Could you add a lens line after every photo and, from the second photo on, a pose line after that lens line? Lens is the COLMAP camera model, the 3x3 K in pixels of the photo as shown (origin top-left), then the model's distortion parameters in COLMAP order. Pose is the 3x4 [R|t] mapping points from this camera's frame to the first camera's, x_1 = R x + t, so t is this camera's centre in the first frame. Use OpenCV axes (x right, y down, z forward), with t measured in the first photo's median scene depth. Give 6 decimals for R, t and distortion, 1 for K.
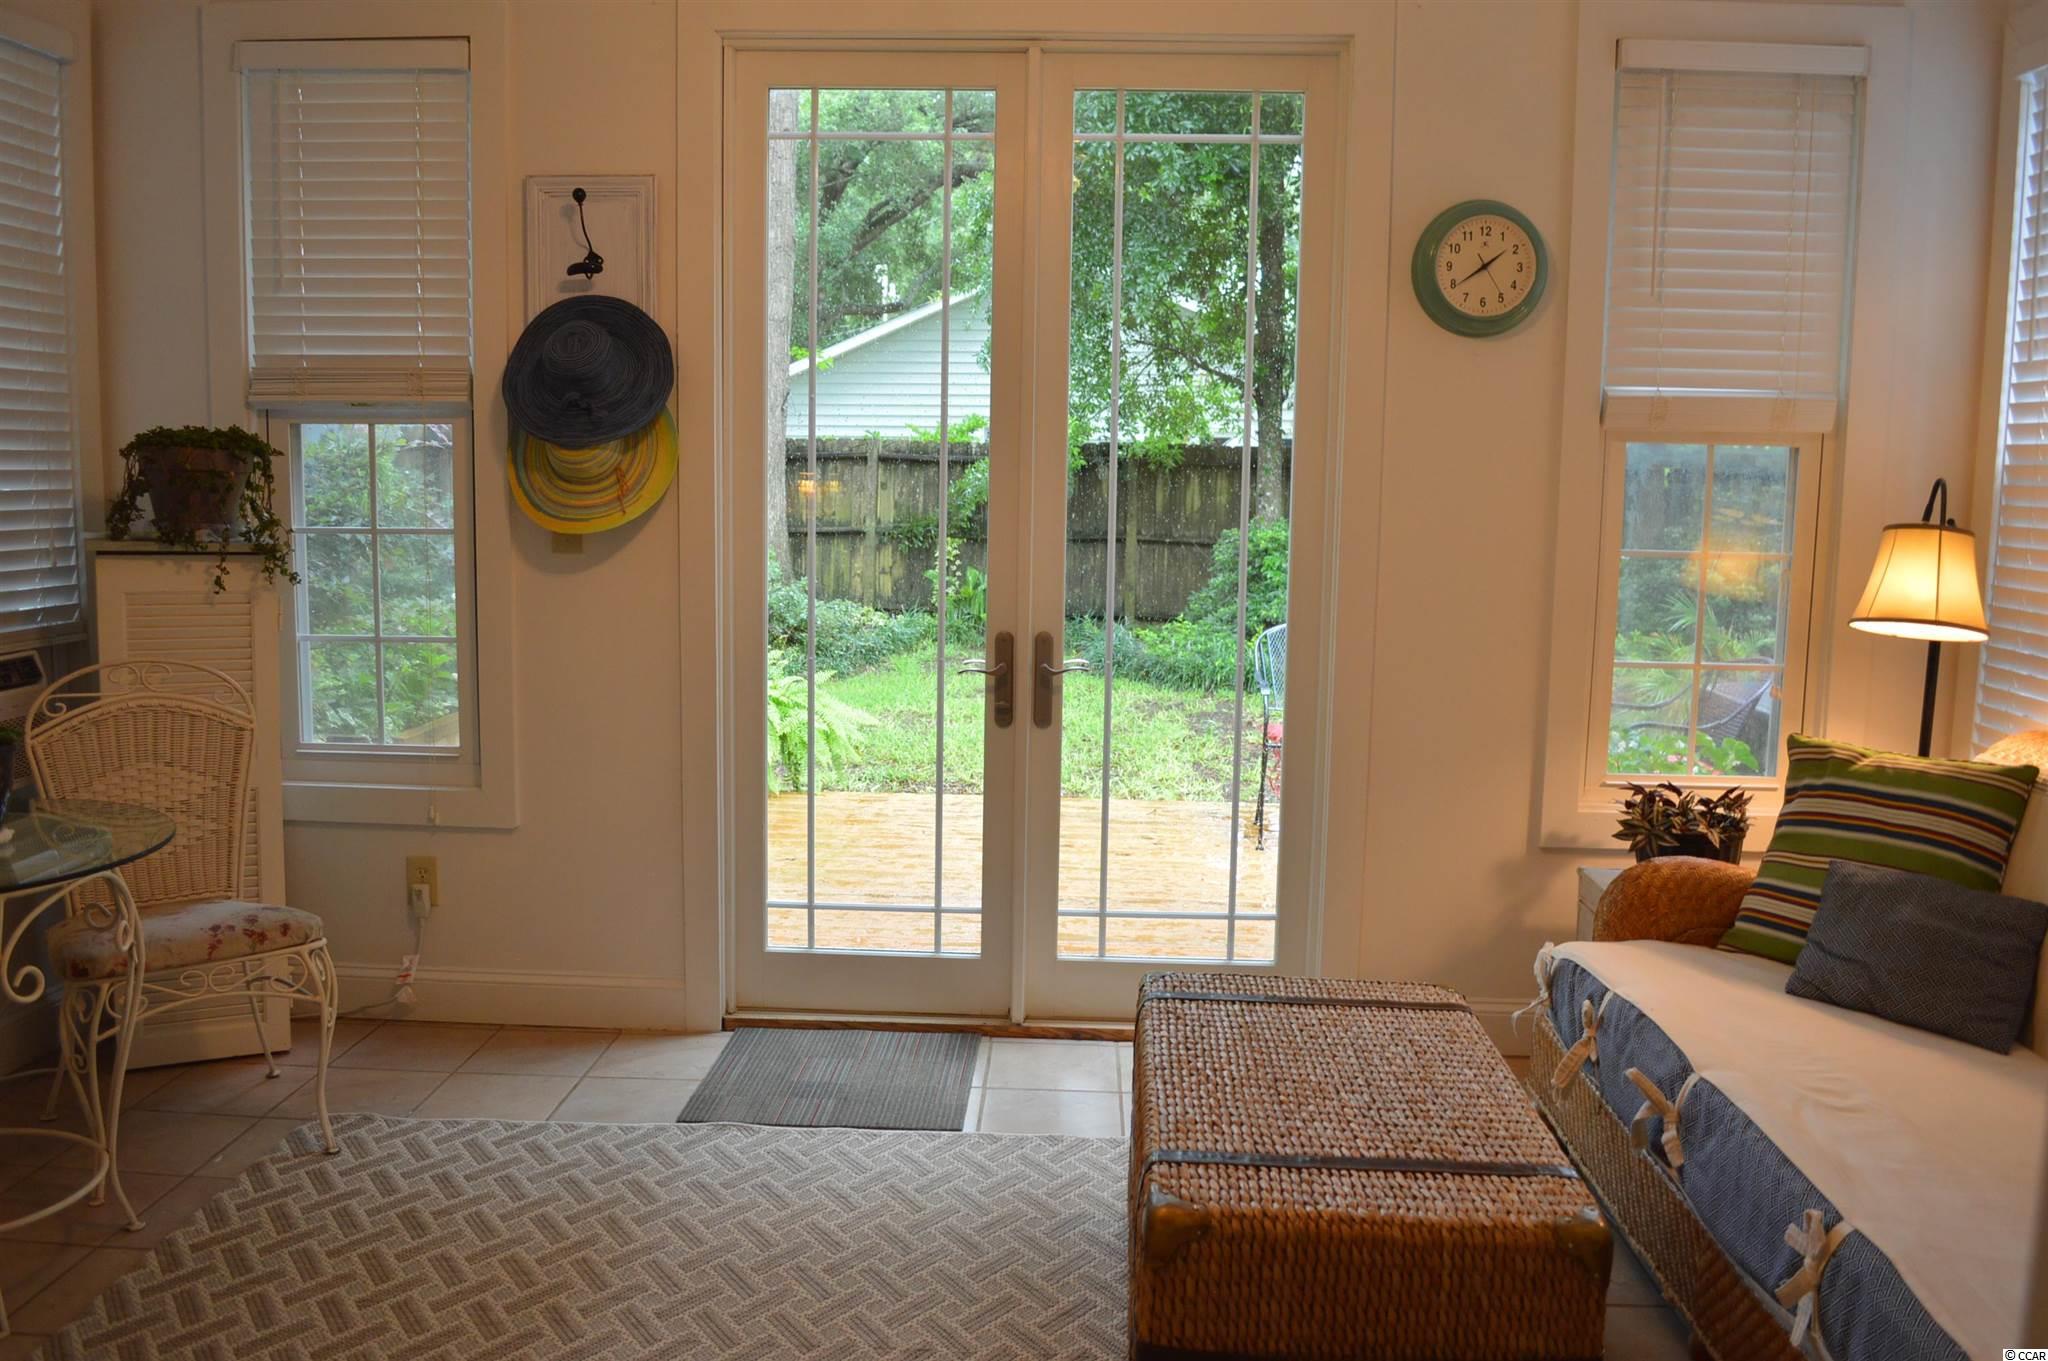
lens RADIAL K [[1617.4, 0, 1025.2], [0, 1617.4, 678.1], [0, 0, 1]] dist [-0.084431, 0.006495]
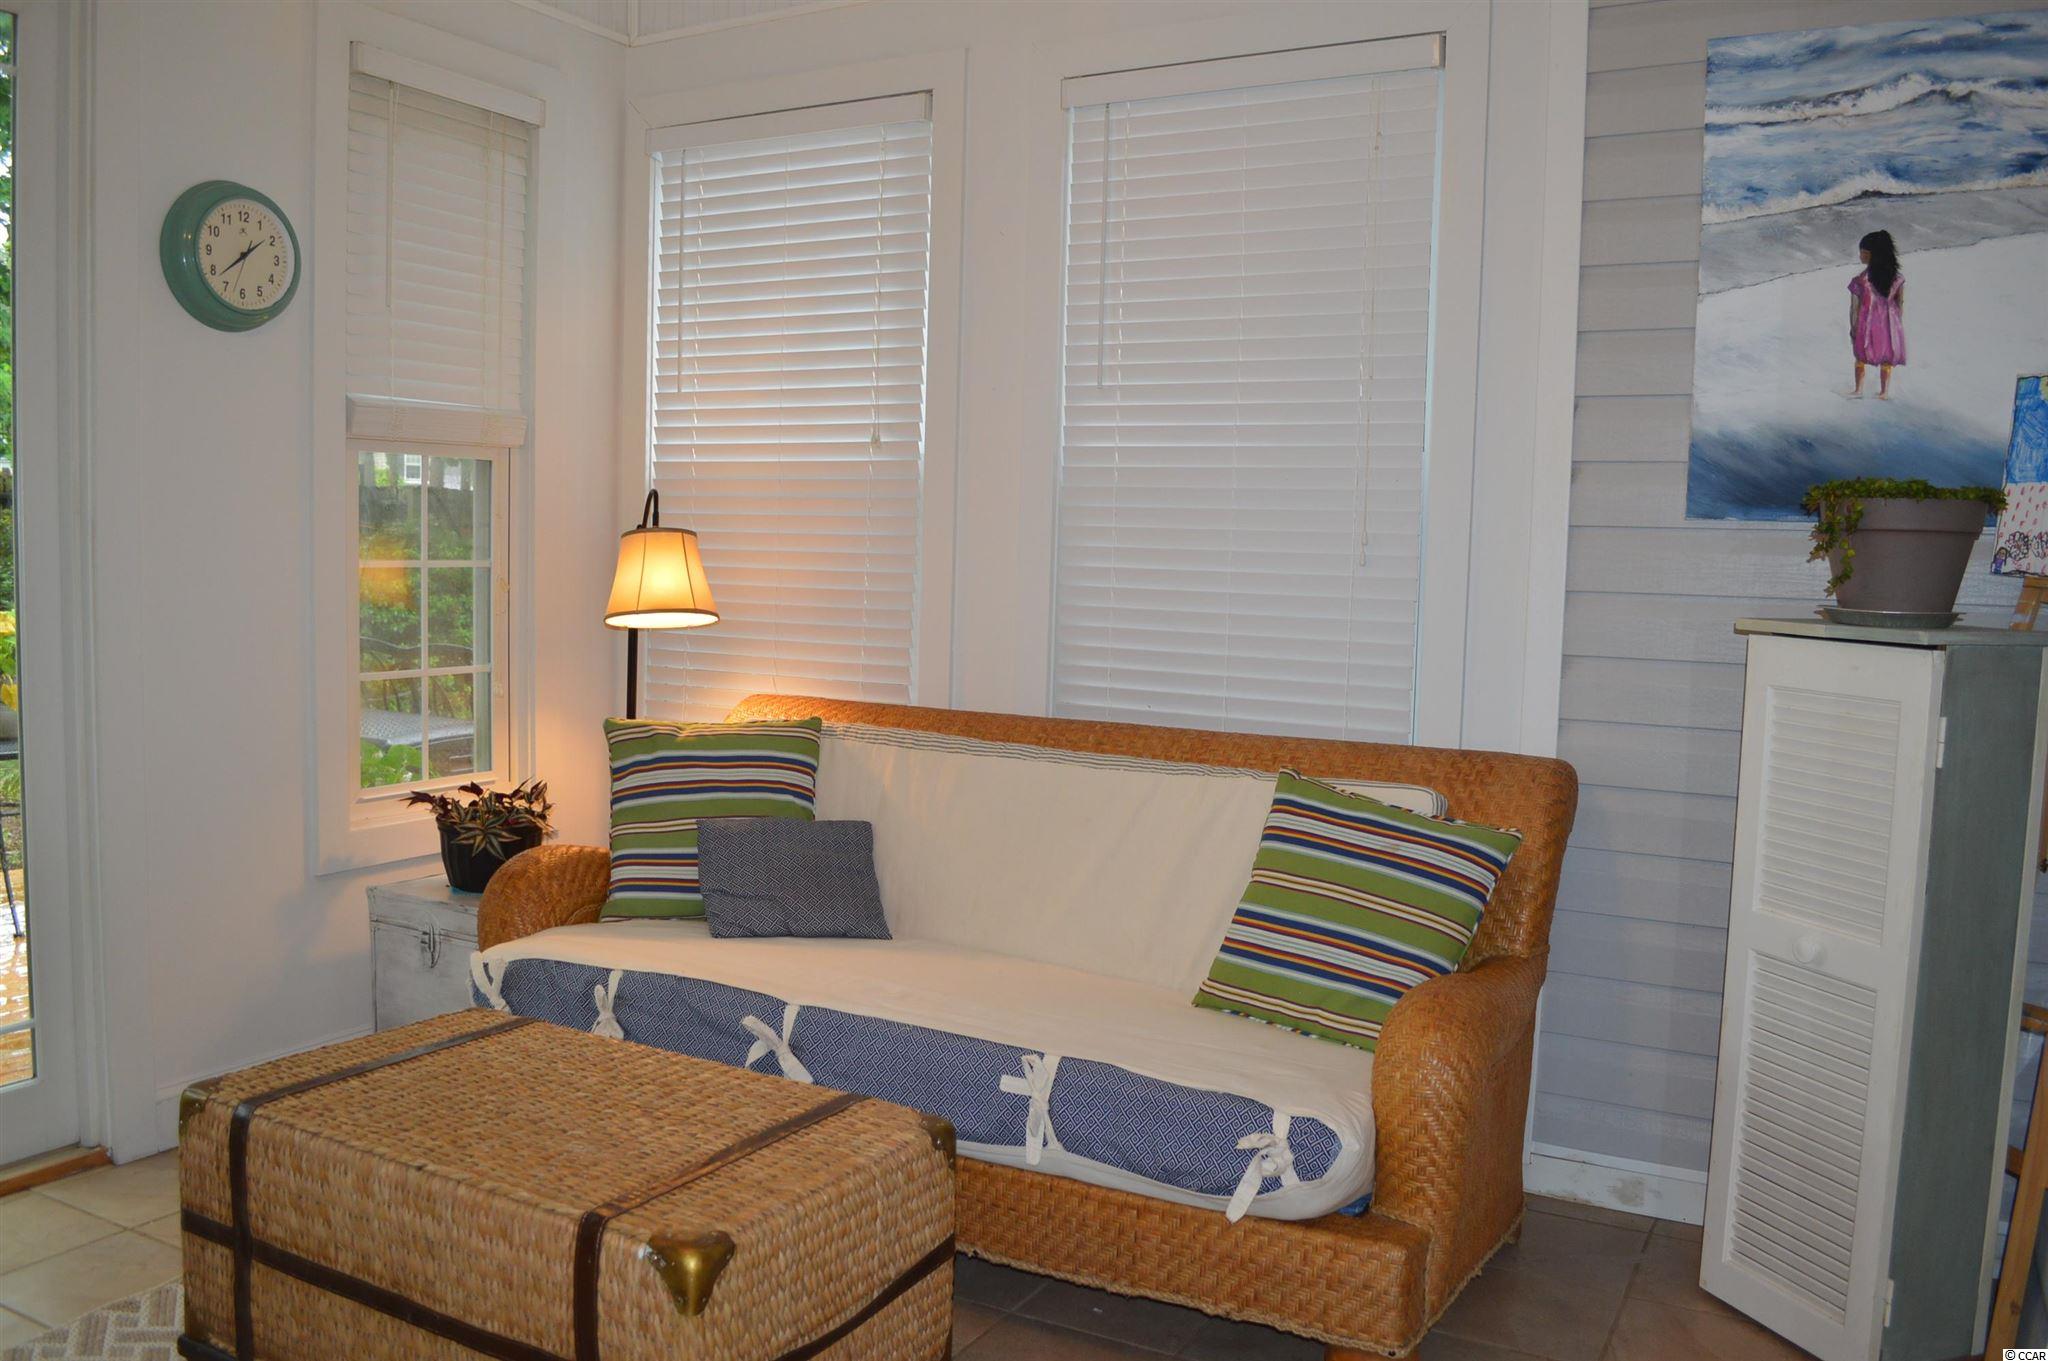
lens RADIAL K [[1617.4, 0, 1025.2], [0, 1617.4, 678.1], [0, 0, 1]] dist [-0.084431, 0.006495]
pose [[0.451385, -0.080480, 0.888692, -0.338104], [0.096609, 0.994478, 0.040990, -0.009567], [-0.887084, 0.067353, 0.456668, 0.206836]]
